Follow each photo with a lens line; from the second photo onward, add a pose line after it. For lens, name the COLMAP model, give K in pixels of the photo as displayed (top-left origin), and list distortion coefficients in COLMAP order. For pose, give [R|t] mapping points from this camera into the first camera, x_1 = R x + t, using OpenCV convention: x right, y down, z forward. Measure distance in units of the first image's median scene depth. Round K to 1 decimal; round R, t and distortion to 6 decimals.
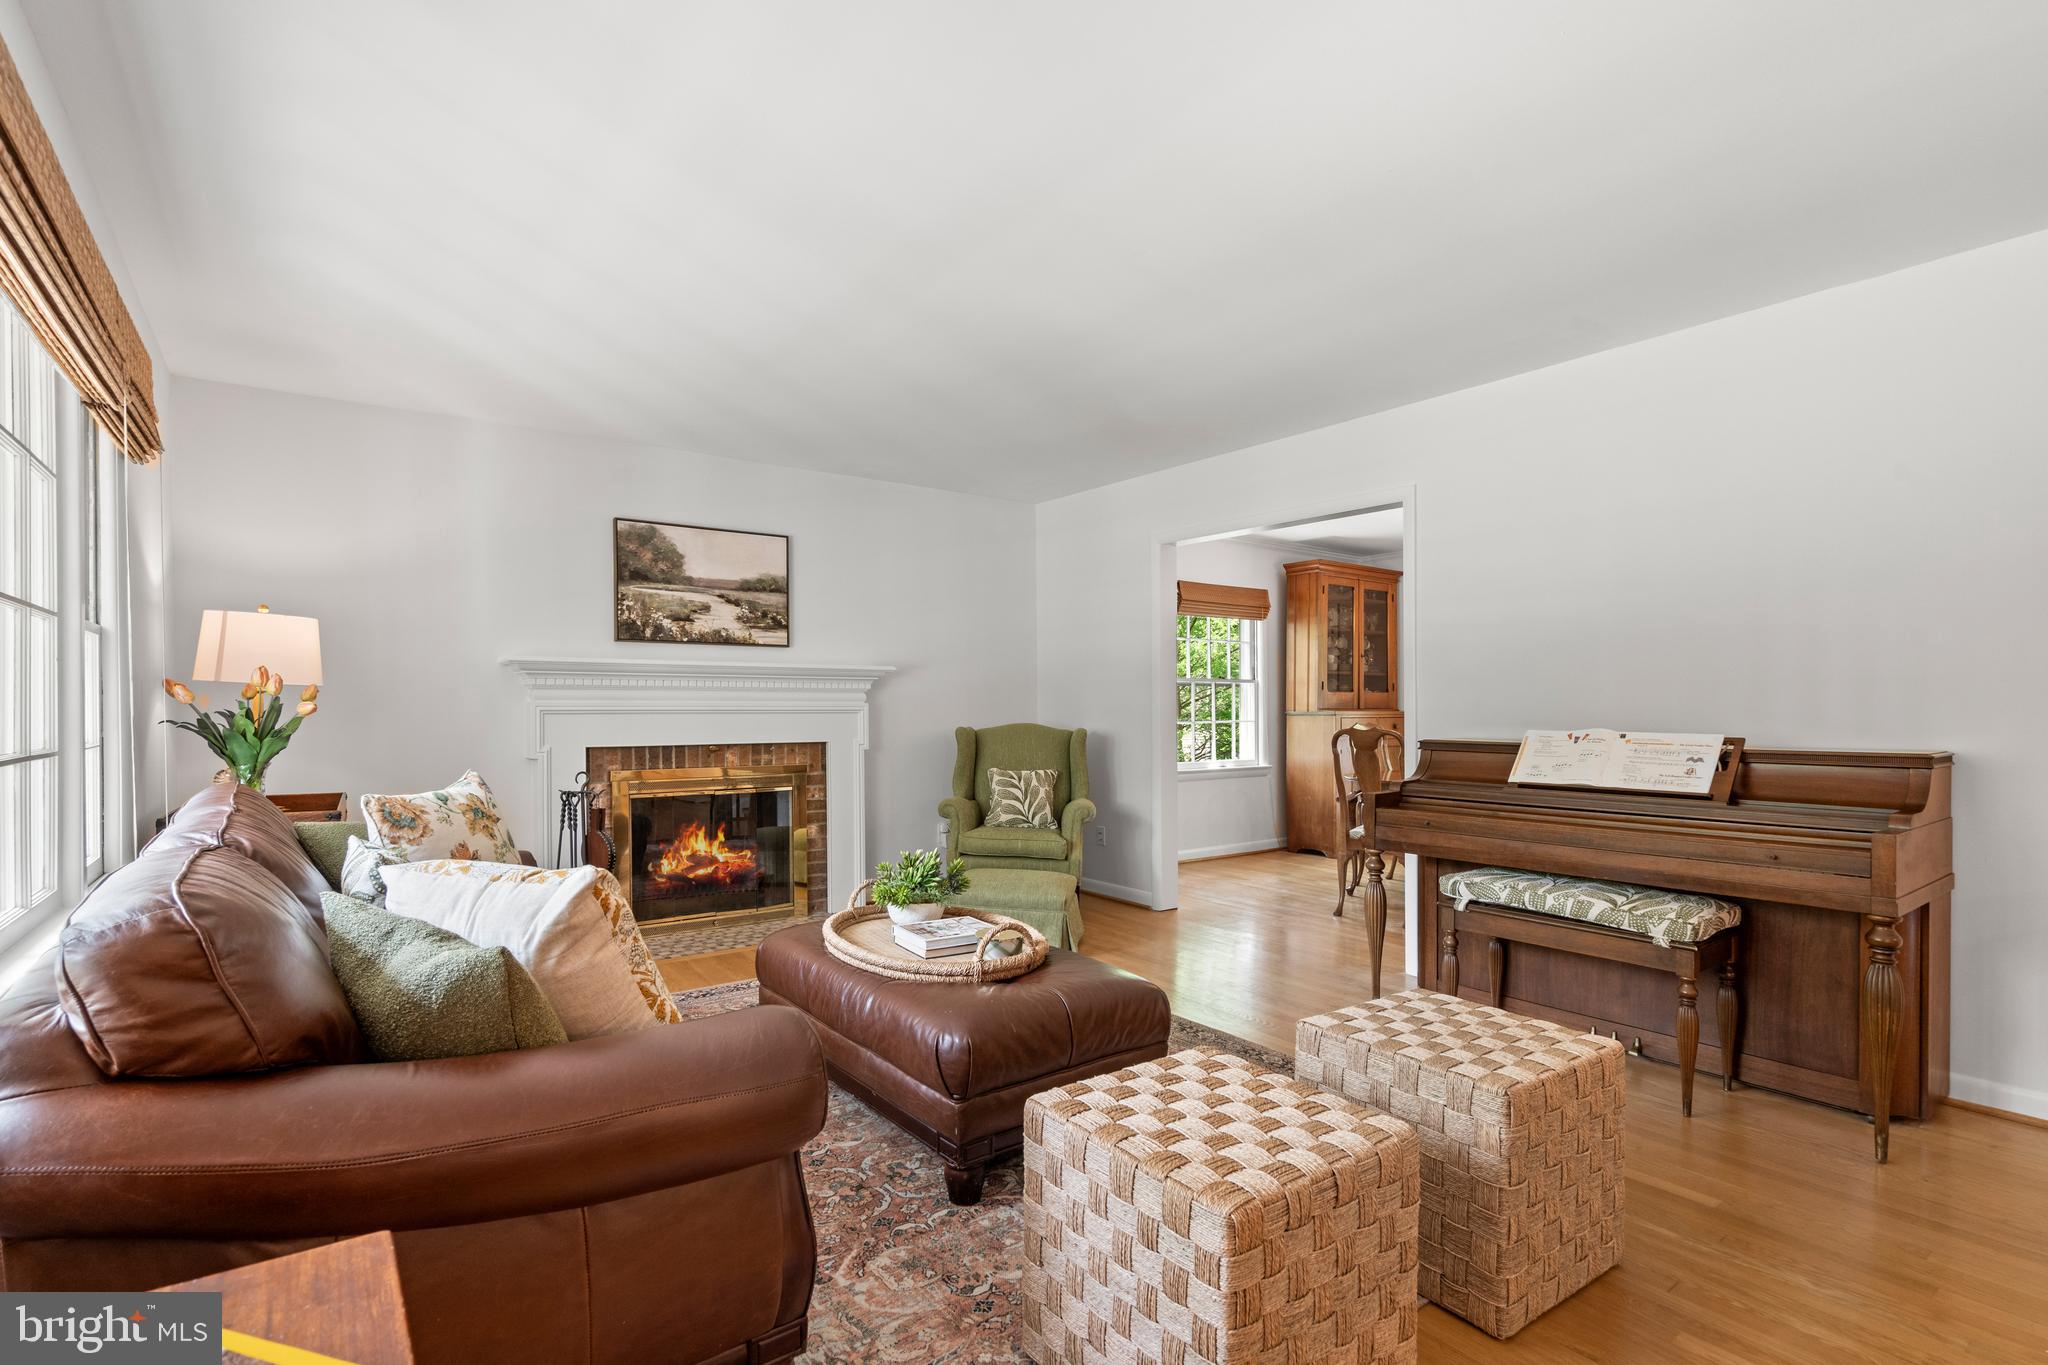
lens RADIAL K [[937.2, 0, 998.6], [0, 937.2, 707.7], [0, 0, 1]] dist [-0.005463, 0.002678]
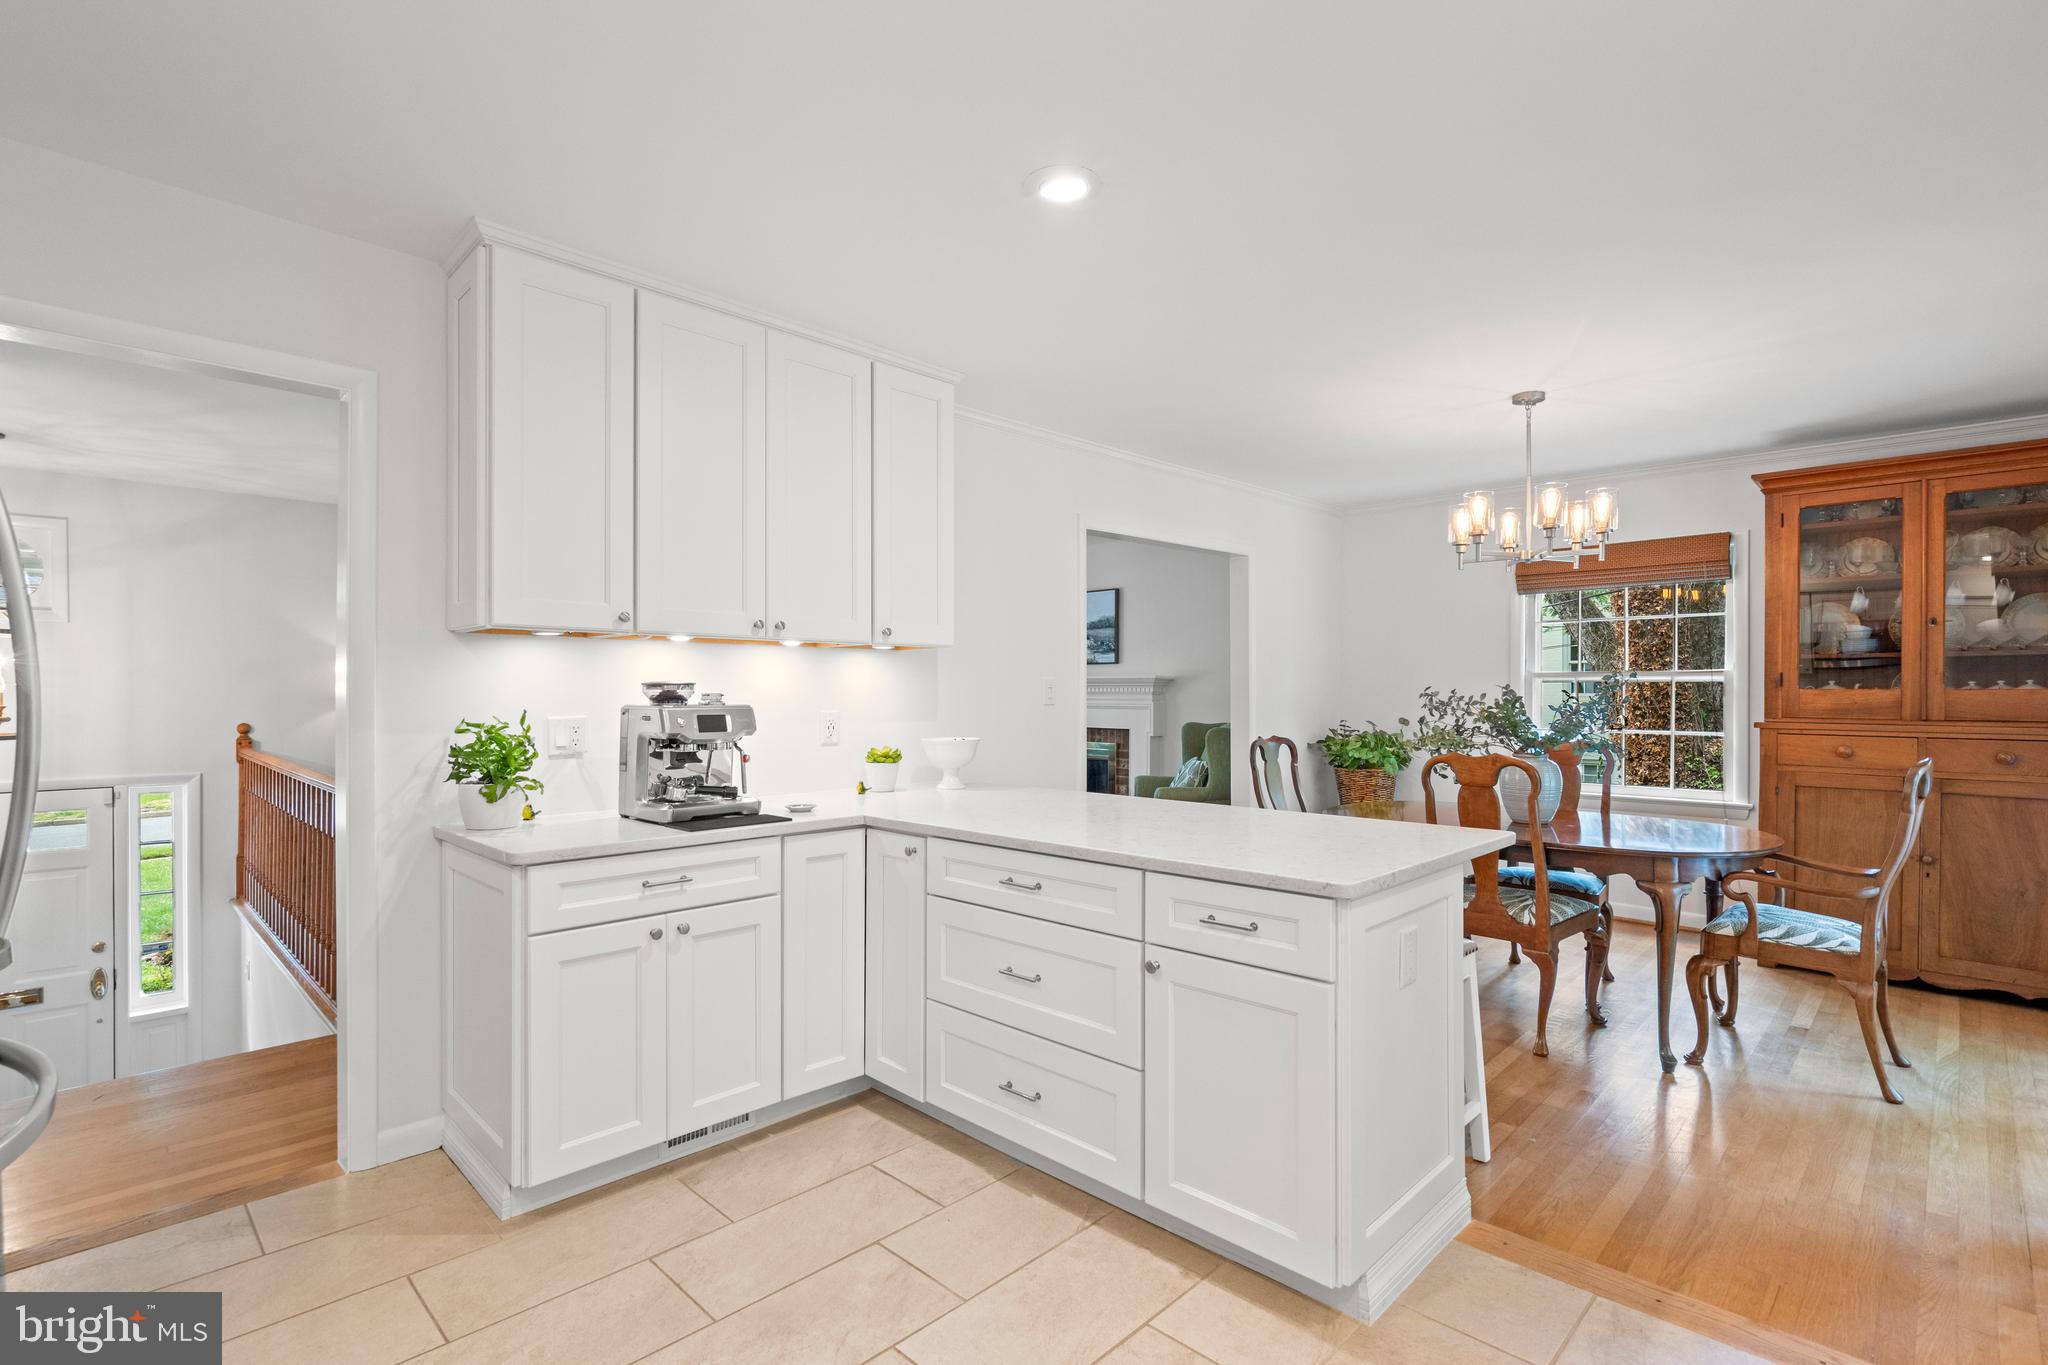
lens RADIAL K [[937.2, 0, 1013.2], [0, 937.2, 701.0], [0, 0, 1]] dist [-0.005463, 0.002678]
pose [[0.173140, 0.011988, -0.984824, 1.224674], [-0.002756, 0.999928, 0.011688, -0.022313], [0.984893, 0.000690, 0.173161, 0.584722]]
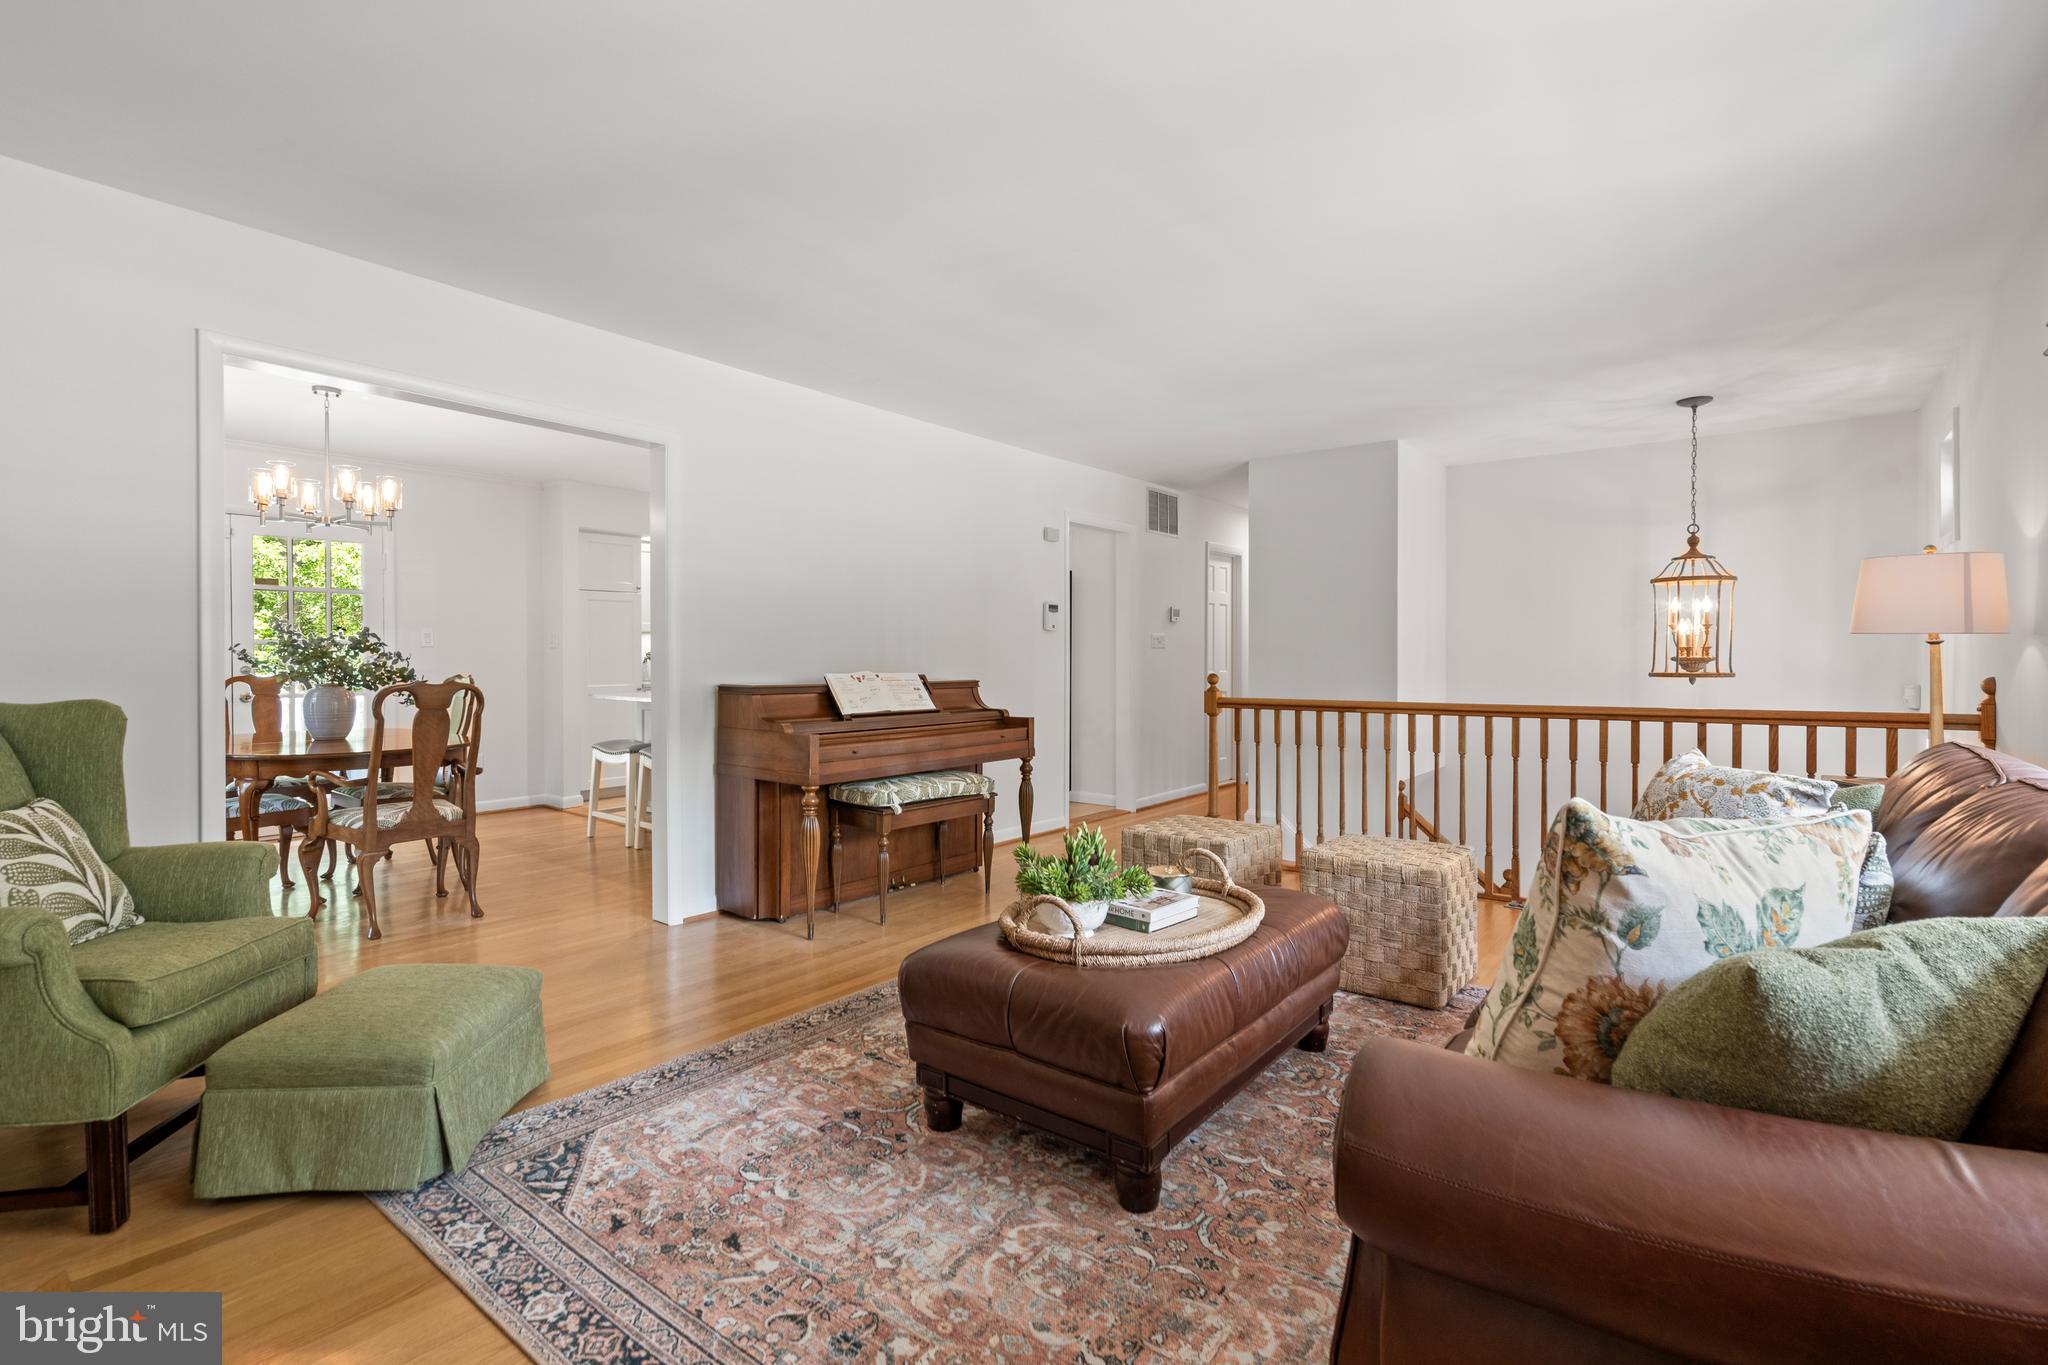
lens RADIAL K [[937.2, 0, 1035.6], [0, 937.2, 686.6], [0, 0, 1]] dist [-0.005463, 0.002678]
pose [[-0.293857, -0.025182, 0.955518, -0.488050], [-0.003359, 0.999674, 0.025313, 0.004708], [-0.955843, 0.004229, -0.293846, 0.728777]]
